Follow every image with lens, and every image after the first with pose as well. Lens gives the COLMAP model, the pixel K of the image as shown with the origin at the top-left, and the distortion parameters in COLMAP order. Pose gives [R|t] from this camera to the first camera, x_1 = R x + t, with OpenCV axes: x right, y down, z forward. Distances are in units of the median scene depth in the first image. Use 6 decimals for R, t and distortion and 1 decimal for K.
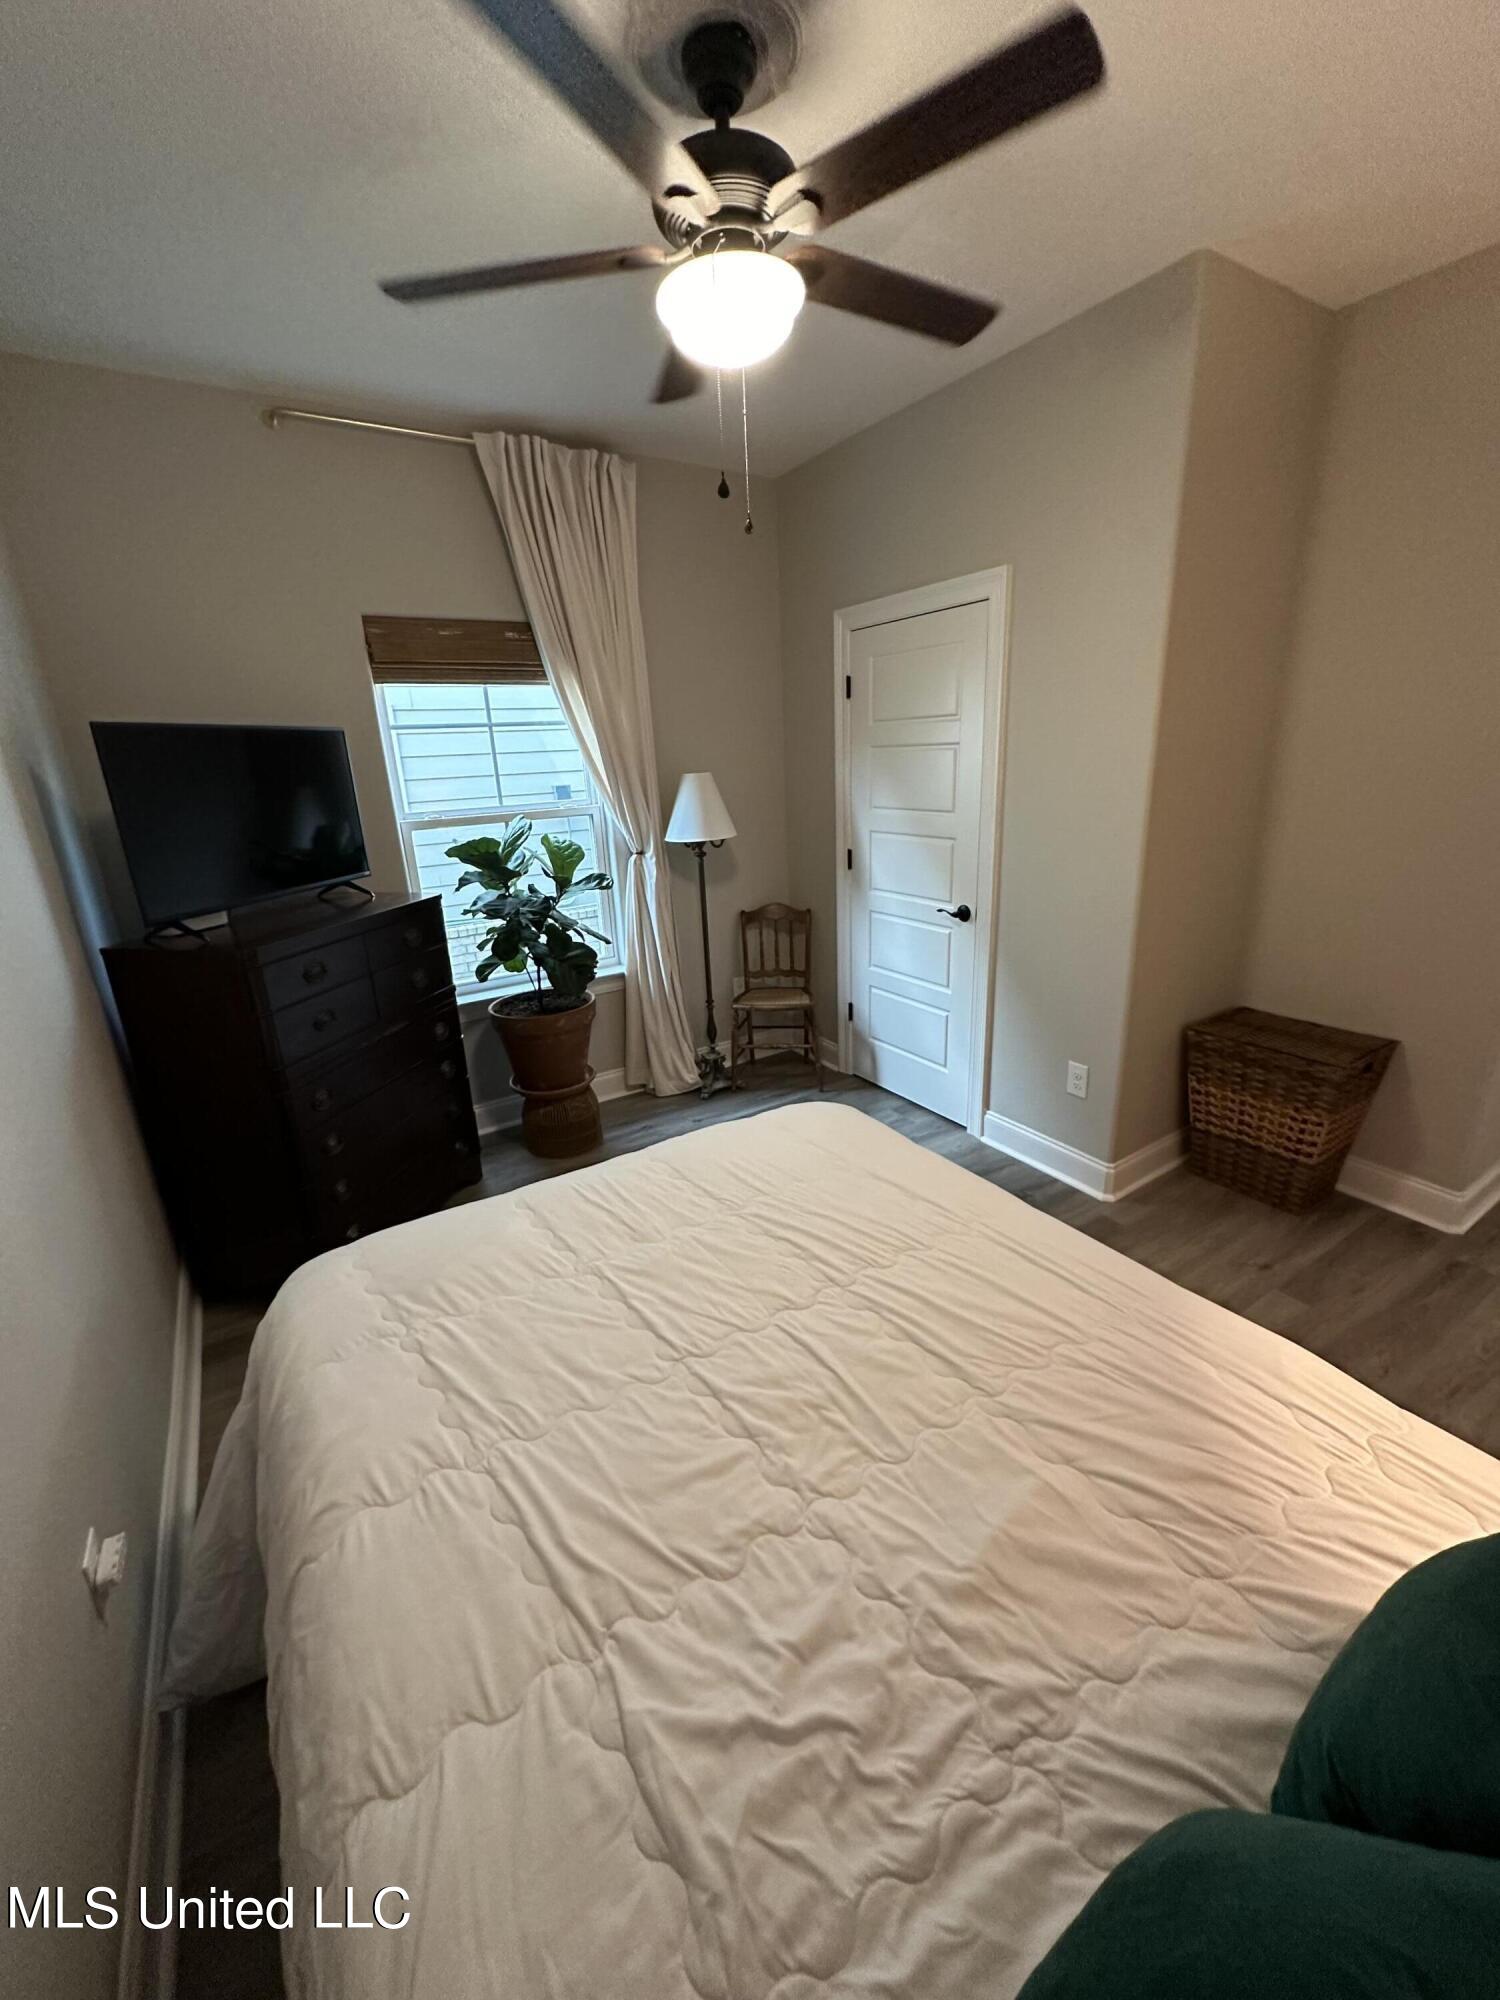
lens RADIAL K [[795.8, 0, 745.4], [0, 795.8, 997.4], [0, 0, 1]] dist [-0.002297, 0.000891]
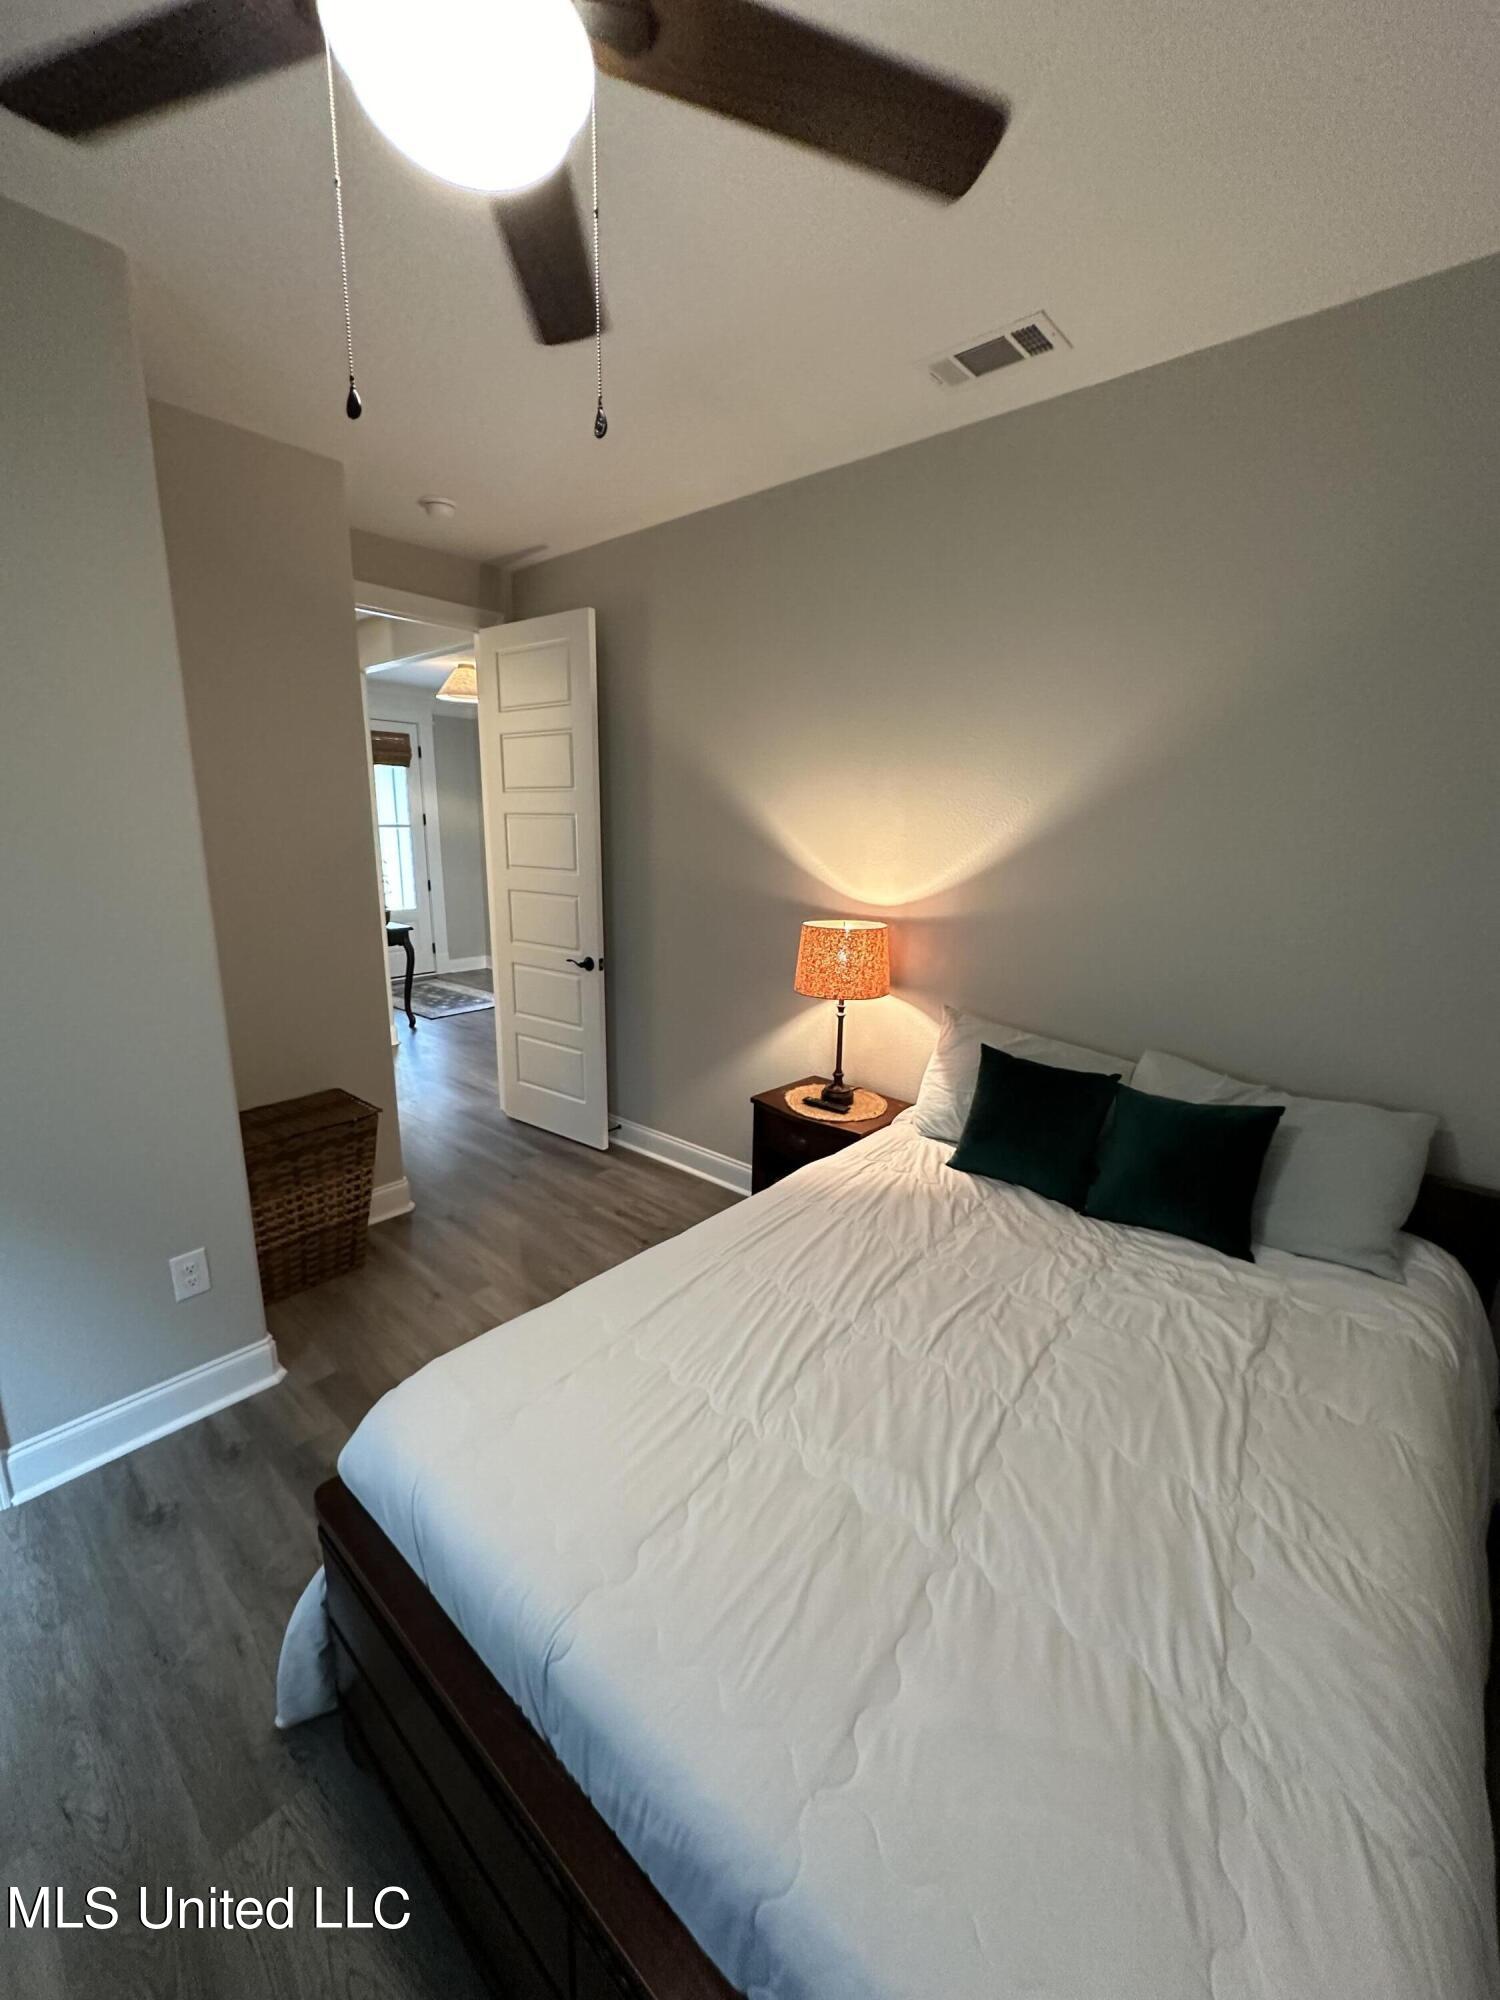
lens RADIAL K [[795.8, 0, 744.9], [0, 795.8, 1003.2], [0, 0, 1]] dist [-0.002297, 0.000891]
pose [[-0.299462, -0.170174, 0.938810, -0.726132], [0.282655, 0.923972, 0.257646, -0.327555], [-0.911279, 0.342515, -0.228593, 1.174301]]
